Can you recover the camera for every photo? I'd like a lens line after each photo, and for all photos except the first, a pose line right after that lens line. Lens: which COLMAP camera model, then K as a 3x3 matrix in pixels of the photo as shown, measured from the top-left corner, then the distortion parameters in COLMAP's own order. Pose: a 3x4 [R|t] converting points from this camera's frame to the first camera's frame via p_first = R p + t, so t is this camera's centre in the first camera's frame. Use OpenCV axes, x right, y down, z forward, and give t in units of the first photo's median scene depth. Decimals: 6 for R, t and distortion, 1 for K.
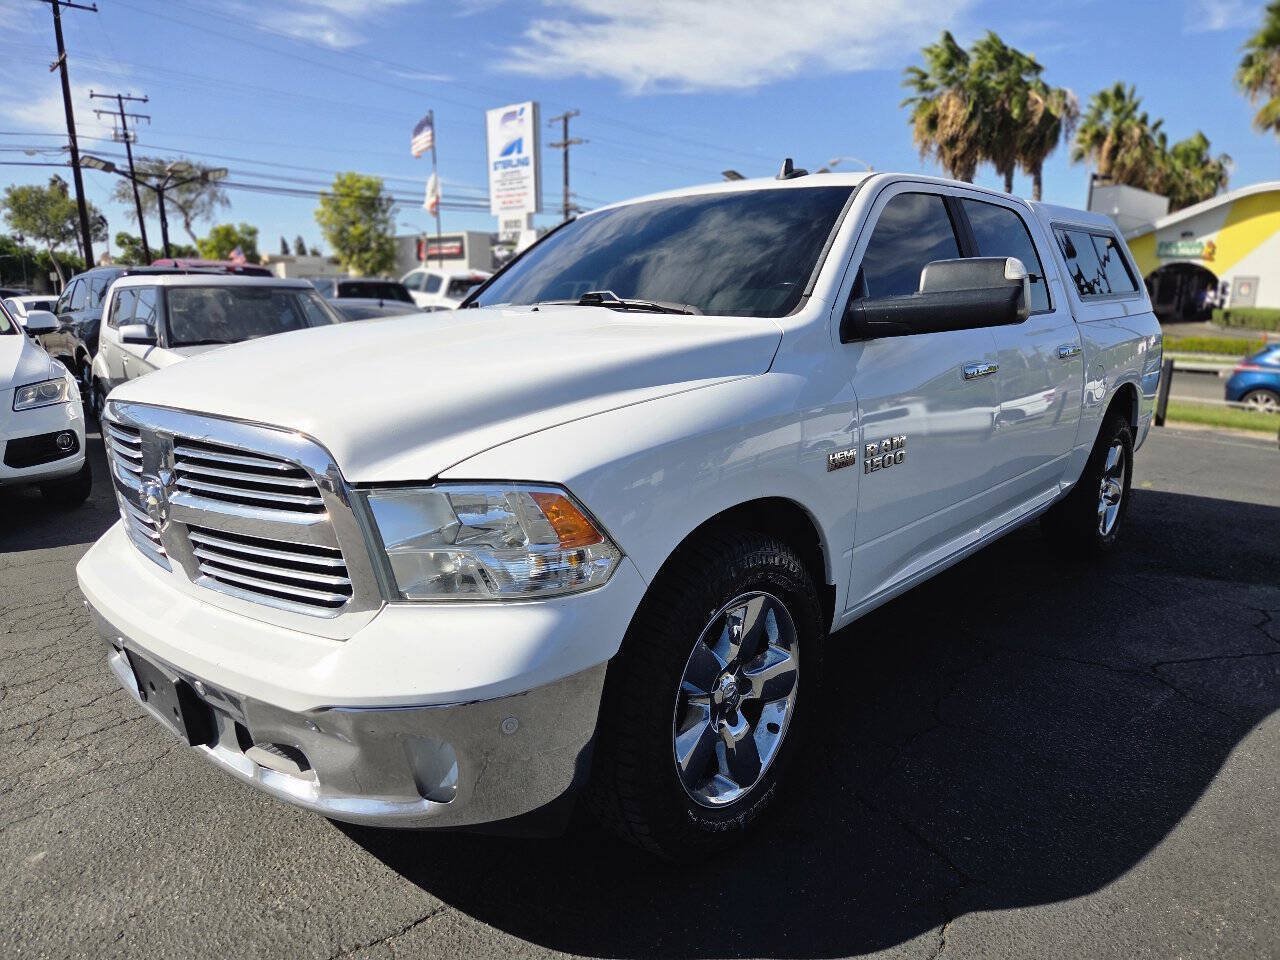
lens RADIAL K [[871.7, 0, 642.4], [0, 871.7, 486.4], [0, 0, 1]] dist [0.070938, -0.053467]
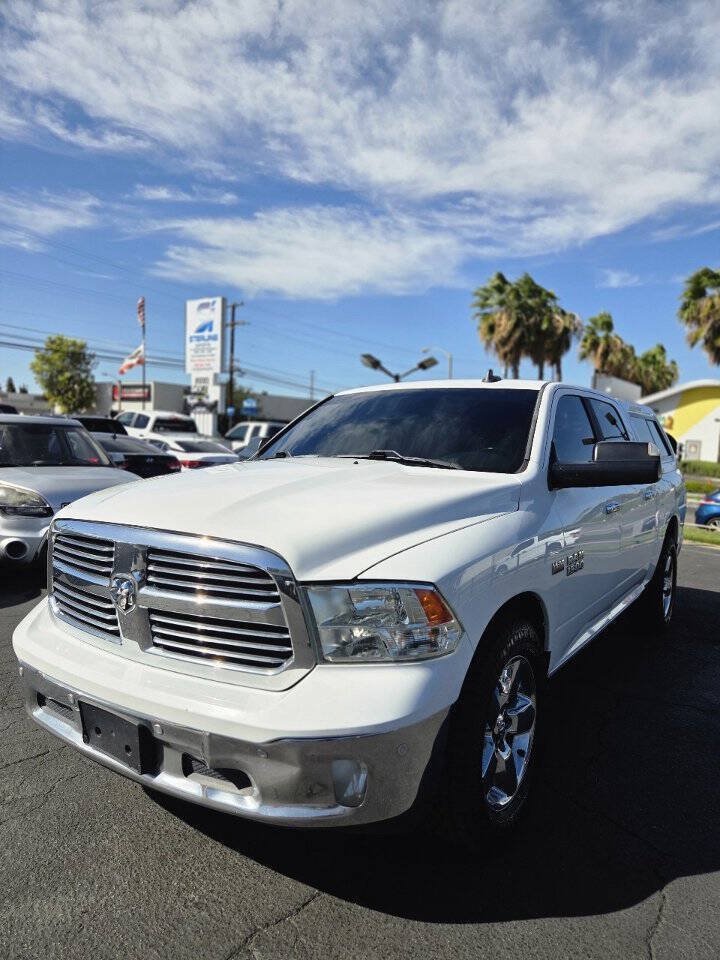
lens RADIAL K [[653.8, 0, 370.1], [0, 653.8, 479.3], [0, 0, 1]] dist [0.070938, -0.053467]
pose [[0.989196, 0.031189, 0.143242, -0.130809], [-0.009951, 0.989137, -0.146659, -0.004812], [-0.146260, 0.143649, 0.978761, -0.050190]]
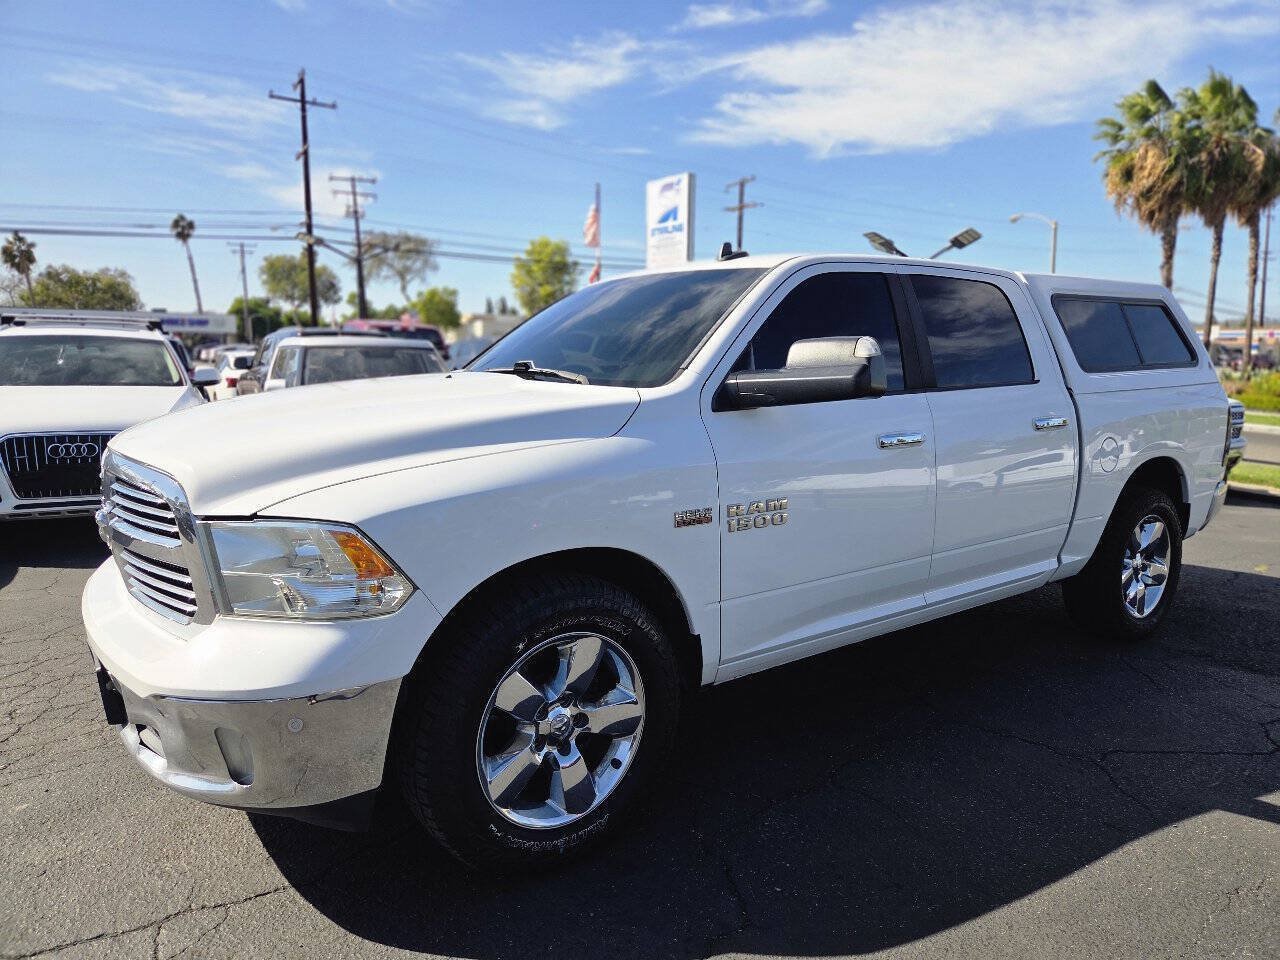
lens RADIAL K [[871.7, 0, 643.1], [0, 871.7, 467.8], [0, 0, 1]] dist [0.070938, -0.053467]
pose [[0.978666, 0.035967, -0.202285, 0.187997], [-0.052255, 0.995756, -0.075763, -0.003353], [0.198701, 0.084717, 0.976392, -0.038451]]
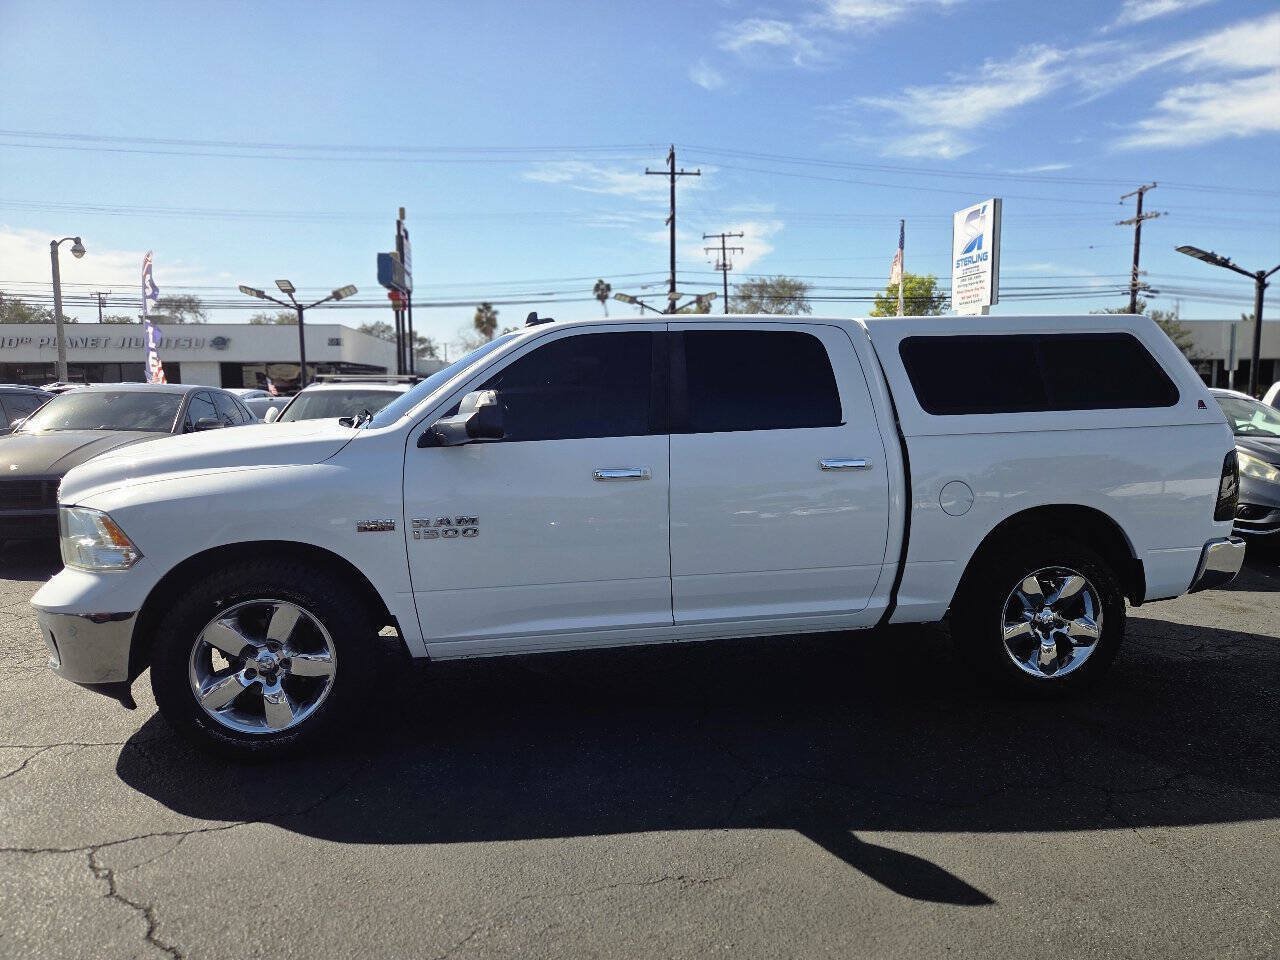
lens RADIAL K [[871.7, 0, 638.6], [0, 871.7, 456.9], [0, 0, 1]] dist [0.070938, -0.053467]
pose [[0.789348, 0.039696, -0.612661, 0.721157], [-0.119606, 0.988730, -0.090037, -0.031601], [0.602183, 0.144348, 0.785200, 0.045253]]
